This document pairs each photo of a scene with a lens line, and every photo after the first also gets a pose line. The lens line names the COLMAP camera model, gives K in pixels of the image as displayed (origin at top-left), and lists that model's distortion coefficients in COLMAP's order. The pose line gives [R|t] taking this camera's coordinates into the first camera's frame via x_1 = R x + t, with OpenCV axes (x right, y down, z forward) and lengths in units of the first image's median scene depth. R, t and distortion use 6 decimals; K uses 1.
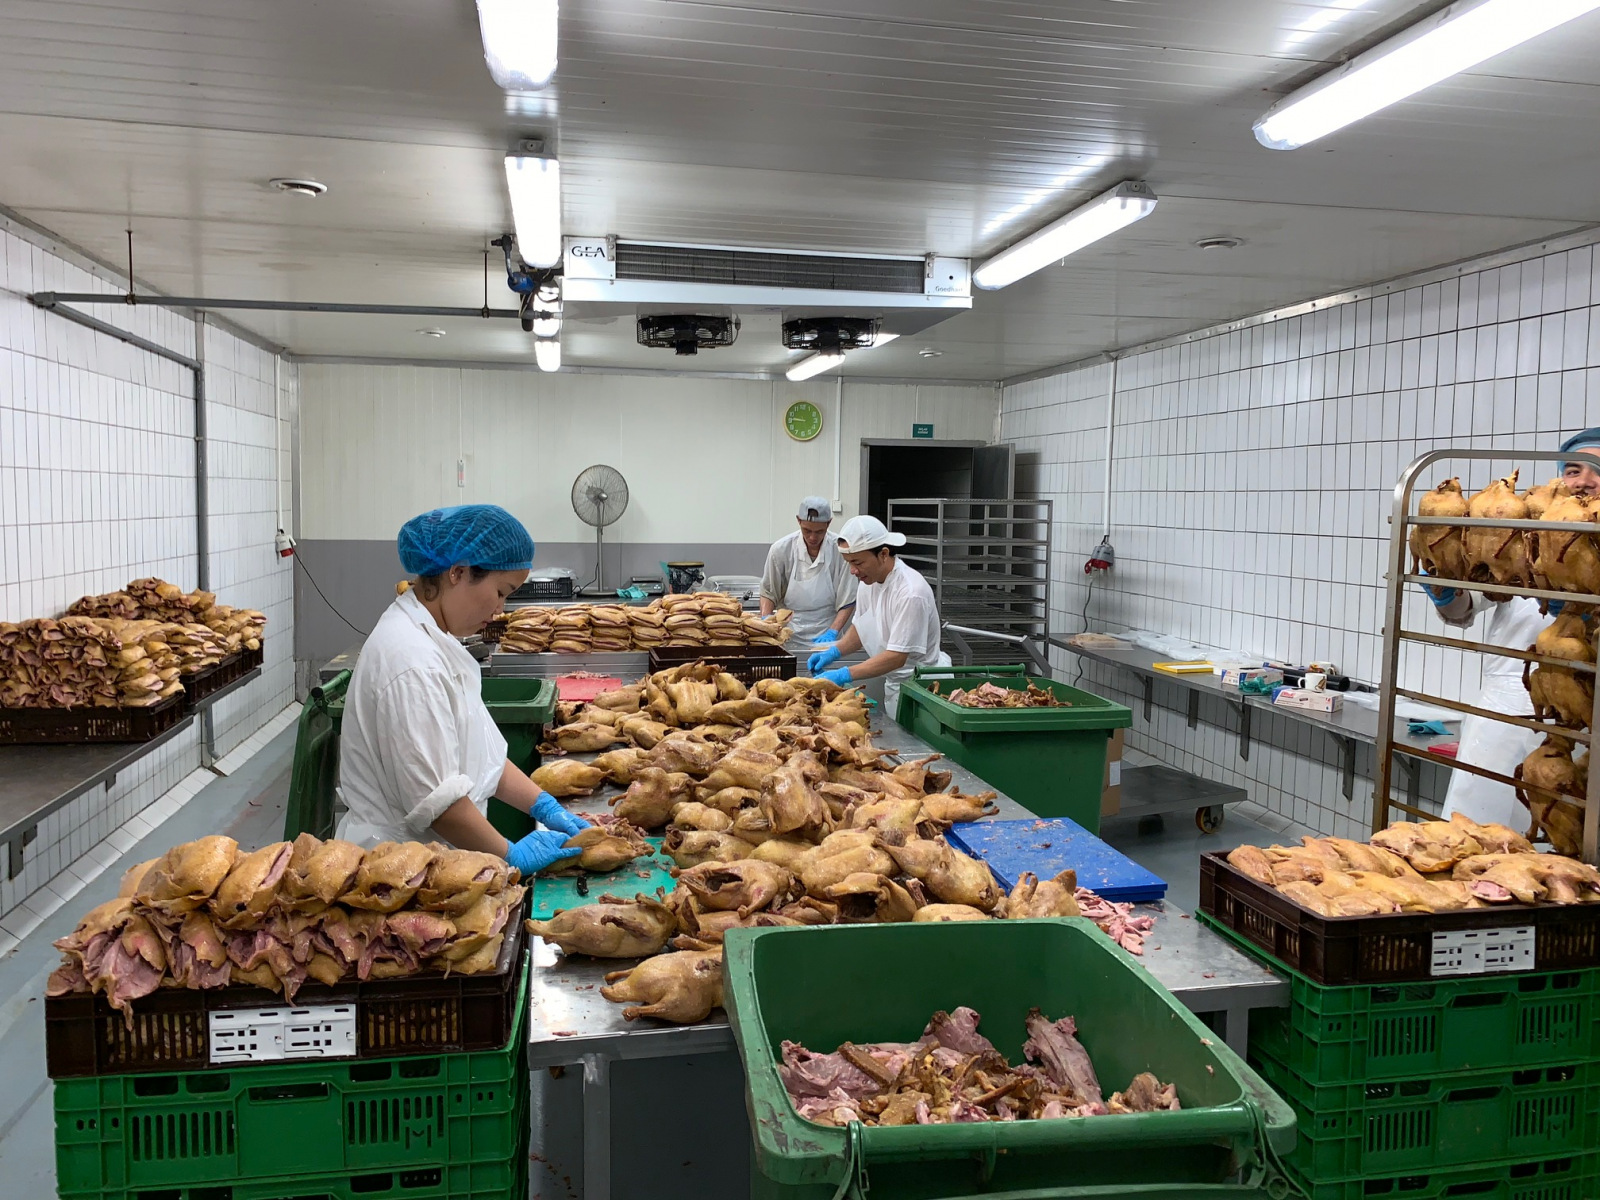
lens RADIAL K [[1237.3, 0, 801.3], [0, 1237.3, 605.6], [0, 0, 1]] dist [0.024851, -0.000035]
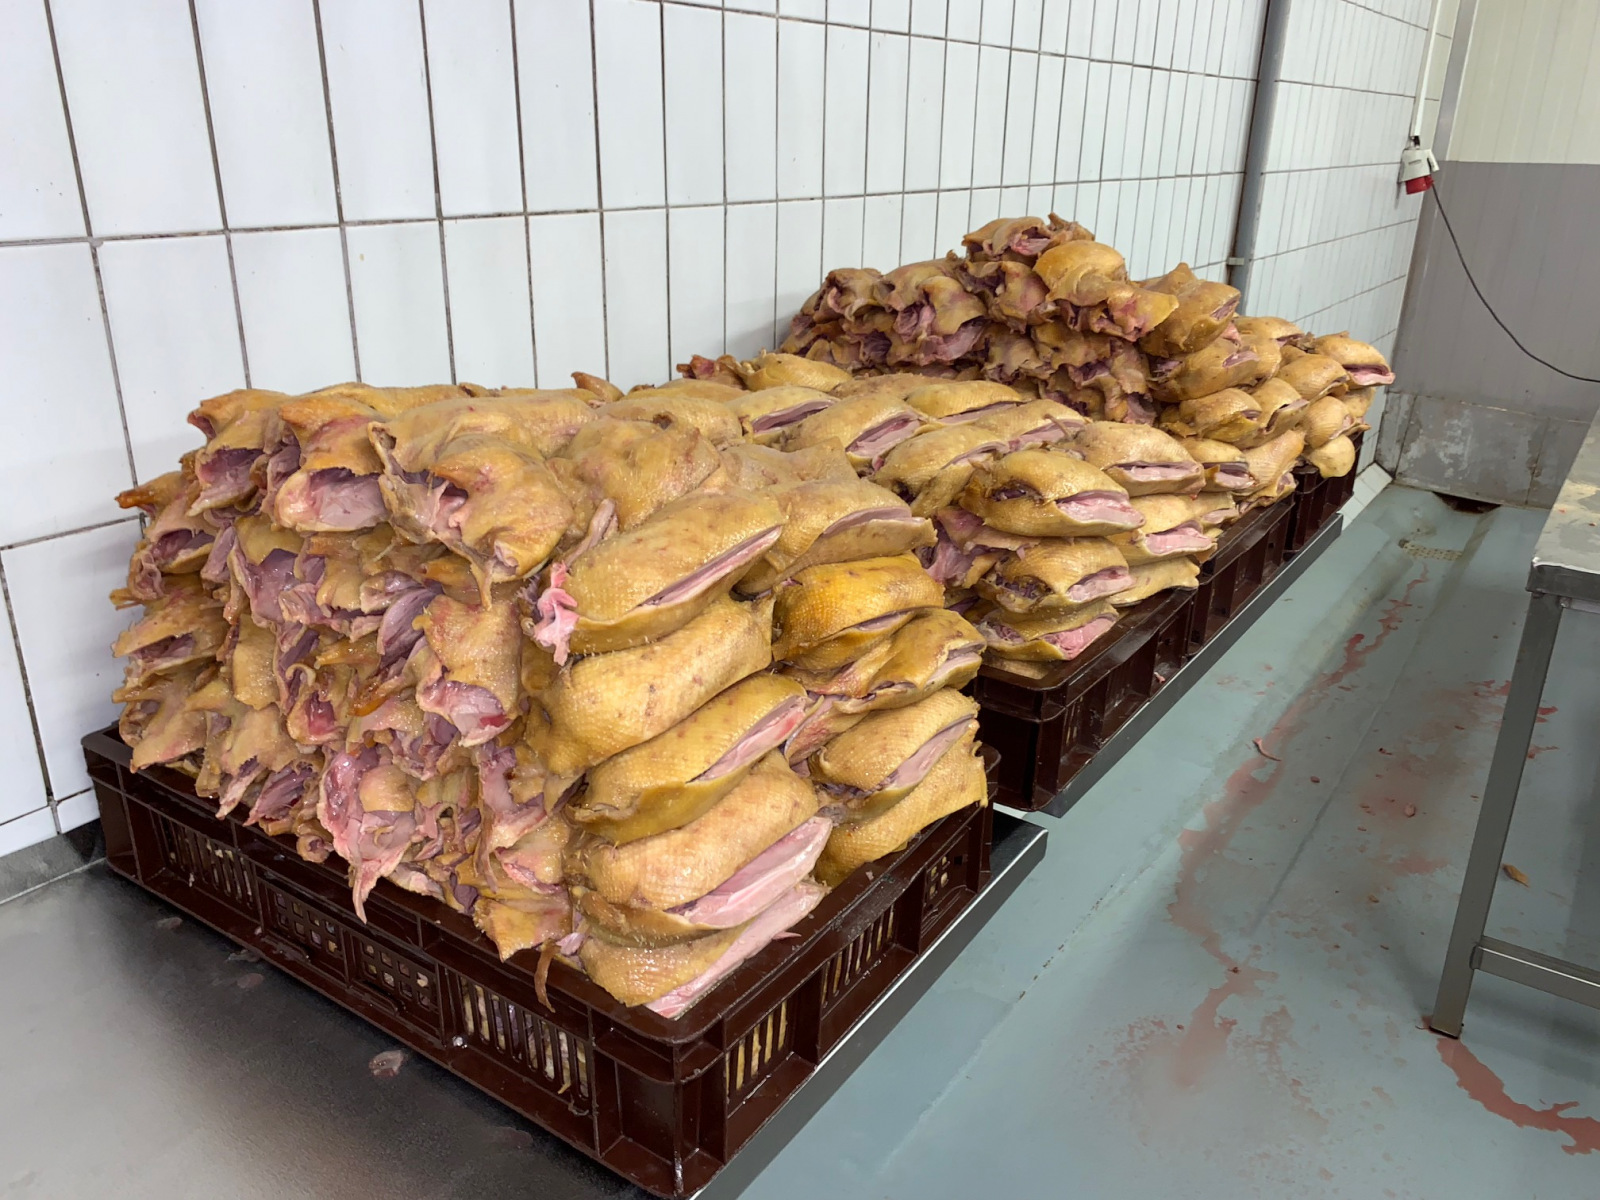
lens RADIAL K [[1237.3, 0, 799.2], [0, 1237.3, 596.6], [0, 0, 1]] dist [0.024851, -0.000035]
pose [[0.695911, 0.244261, -0.675311, -0.349406], [-0.062974, 0.957511, 0.281438, -0.015695], [0.715362, -0.153329, 0.681724, 0.760617]]
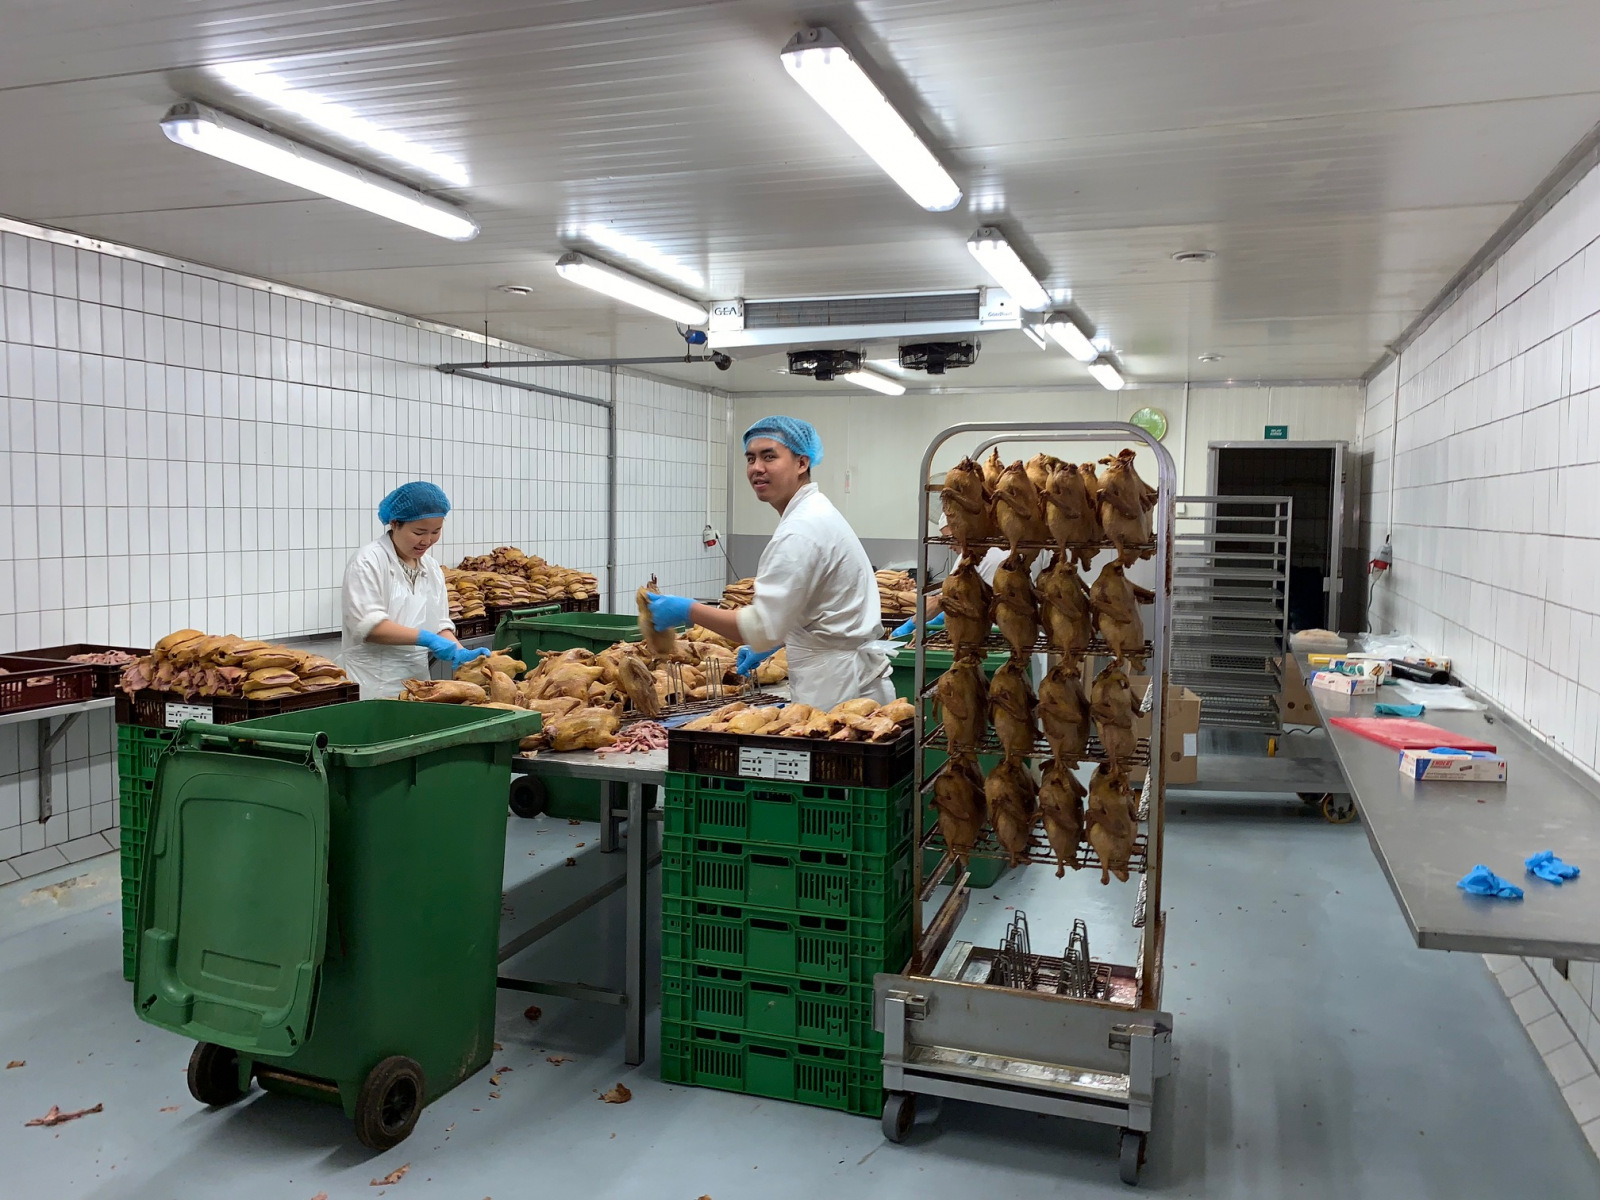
lens RADIAL K [[1237.3, 0, 803.2], [0, 1237.3, 587.8], [0, 0, 1]] dist [0.024851, -0.000035]
pose [[0.859059, 0.029977, -0.510998, 0.572496], [-0.044856, 0.998852, -0.016813, 0.037975], [0.509907, 0.037365, 0.859418, -0.116933]]
